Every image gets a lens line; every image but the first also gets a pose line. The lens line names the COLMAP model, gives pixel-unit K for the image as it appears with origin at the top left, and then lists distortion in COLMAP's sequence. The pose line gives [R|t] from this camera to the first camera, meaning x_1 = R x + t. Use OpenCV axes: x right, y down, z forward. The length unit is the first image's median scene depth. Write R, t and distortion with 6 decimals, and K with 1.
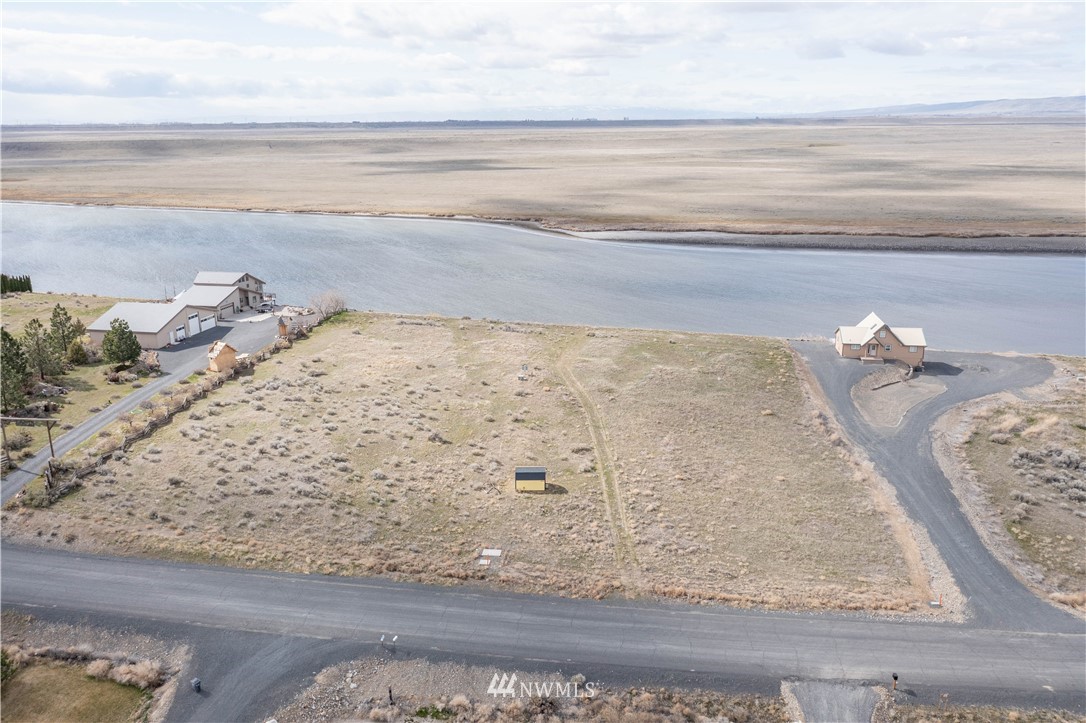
lens RADIAL K [[864.5, 0, 542.0], [0, 864.5, 343.0], [0, 0, 1]] dist [-0.011813, -0.007231]
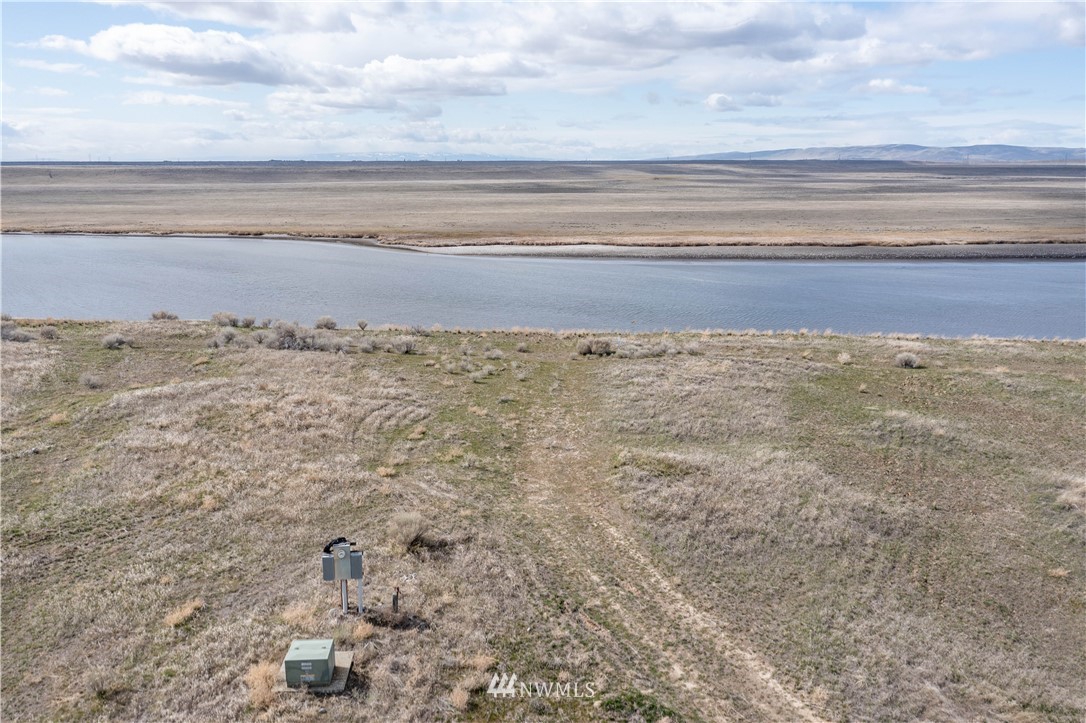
lens RADIAL K [[880.4, 0, 541.5], [0, 880.4, 344.8], [0, 0, 1]] dist [-0.015056, -0.001734]
pose [[0.982689, -0.029434, 0.182911, -0.017188], [0.039052, 0.998025, -0.049206, 0.002686], [-0.181101, 0.055497, 0.981897, 1.123097]]
